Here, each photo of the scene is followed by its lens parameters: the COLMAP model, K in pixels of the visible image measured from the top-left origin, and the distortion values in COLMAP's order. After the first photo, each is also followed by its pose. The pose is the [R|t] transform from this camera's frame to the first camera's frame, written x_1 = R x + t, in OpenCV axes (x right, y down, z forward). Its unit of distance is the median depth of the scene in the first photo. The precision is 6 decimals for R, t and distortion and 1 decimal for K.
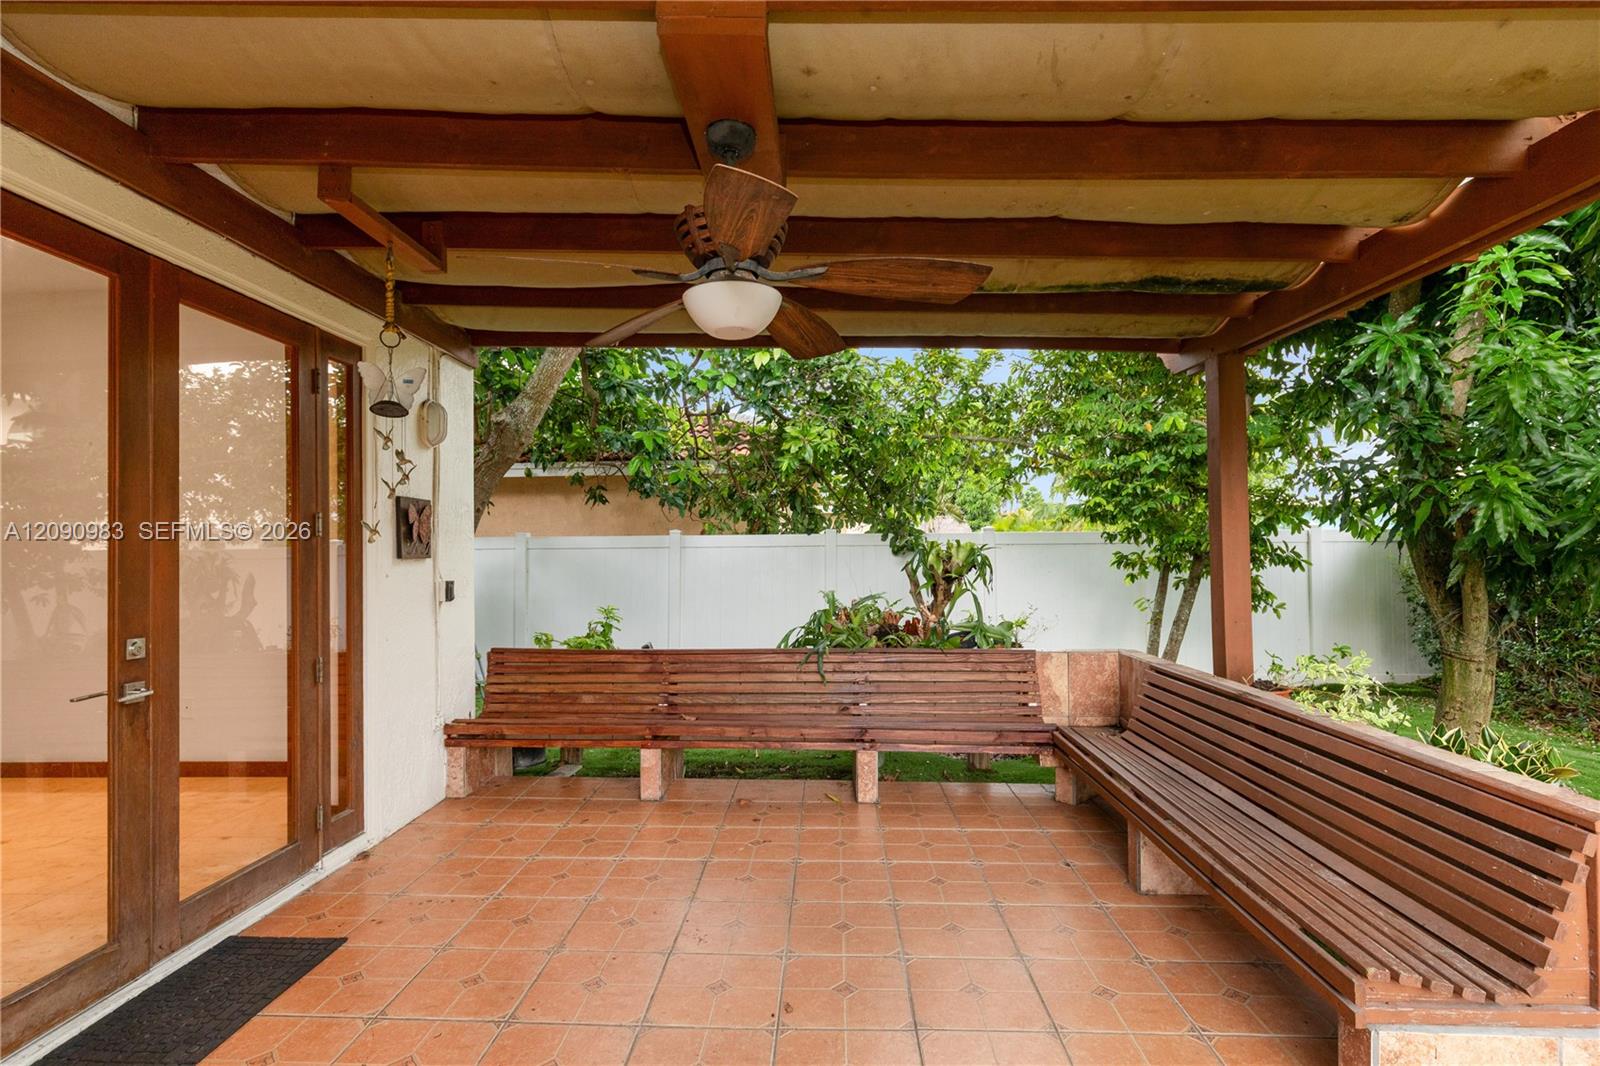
lens RADIAL K [[781.7, 0, 802.1], [0, 781.7, 533.0], [0, 0, 1]] dist [-0.005769, -0.002058]
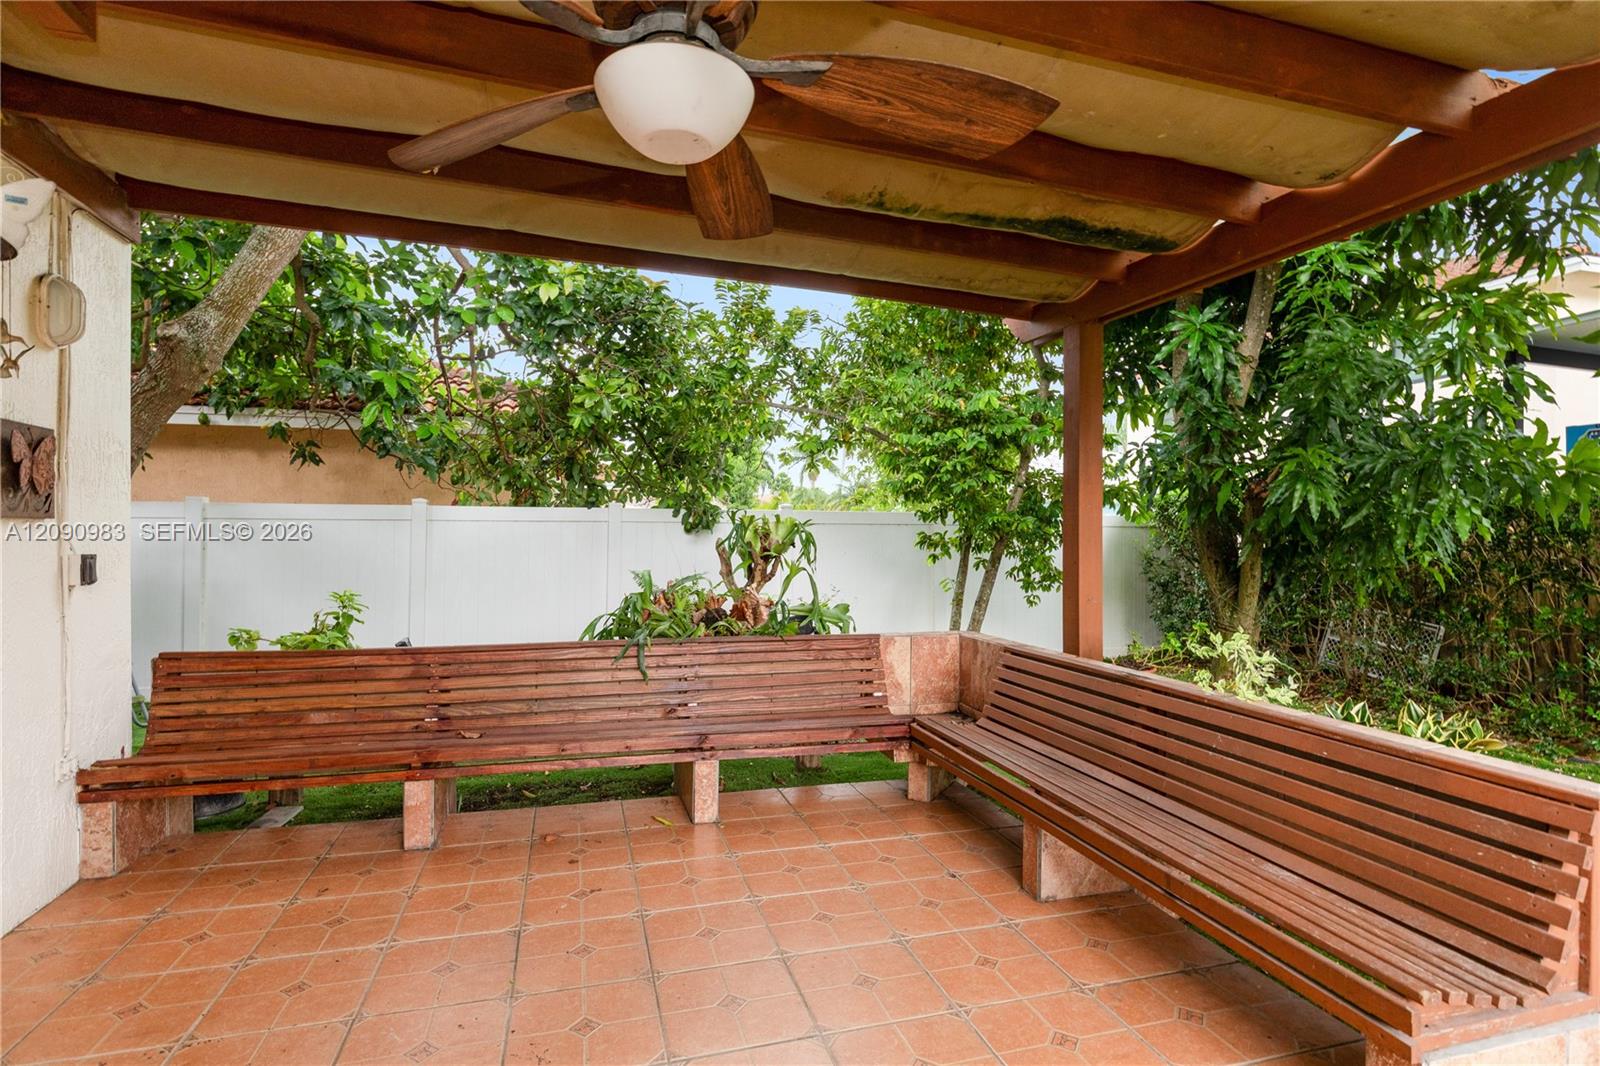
lens RADIAL K [[795.1, 0, 805.8], [0, 795.1, 533.6], [0, 0, 1]] dist [-0.005159, 0.000106]
pose [[0.946900, 0.013159, 0.321259, -0.088057], [-0.019686, 0.999660, 0.017078, 0.019503], [-0.320925, -0.022495, 0.946837, 0.163743]]
